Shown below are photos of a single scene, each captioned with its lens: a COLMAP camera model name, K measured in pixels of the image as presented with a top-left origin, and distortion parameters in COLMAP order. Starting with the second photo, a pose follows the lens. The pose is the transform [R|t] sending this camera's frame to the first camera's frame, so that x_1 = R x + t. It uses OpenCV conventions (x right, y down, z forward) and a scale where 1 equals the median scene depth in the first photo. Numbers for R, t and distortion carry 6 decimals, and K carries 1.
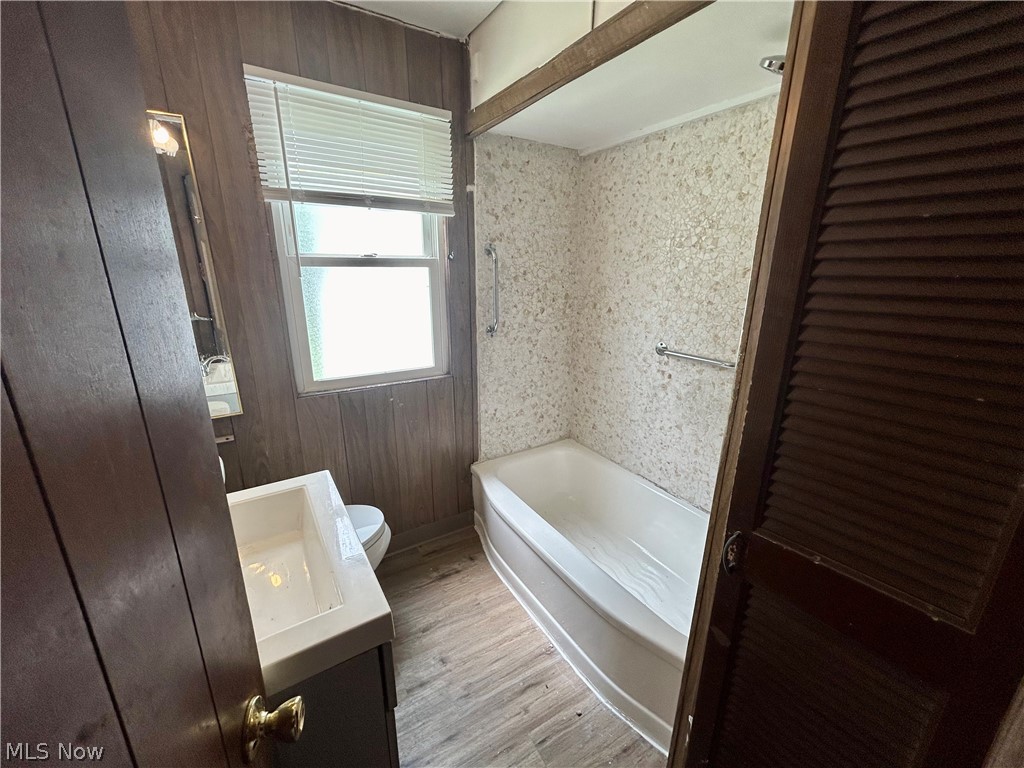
lens RADIAL K [[412.7, 0, 512.9], [0, 412.7, 384.7], [0, 0, 1]] dist [-0.000339, 0.000058]
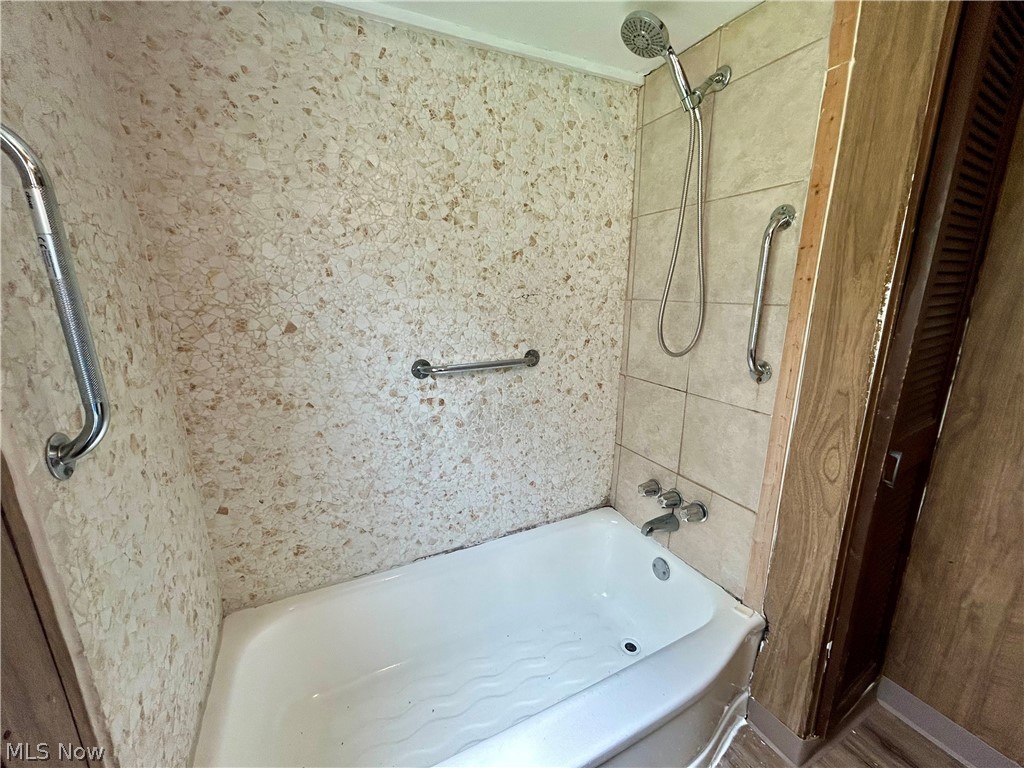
lens RADIAL K [[412.7, 0, 510.9], [0, 412.7, 384.7], [0, 0, 1]] dist [-0.000339, 0.000058]
pose [[0.110435, -0.243750, 0.963530, -0.293436], [0.283306, 0.936960, 0.204557, -0.163360], [-0.952650, 0.250383, 0.172529, 0.763280]]
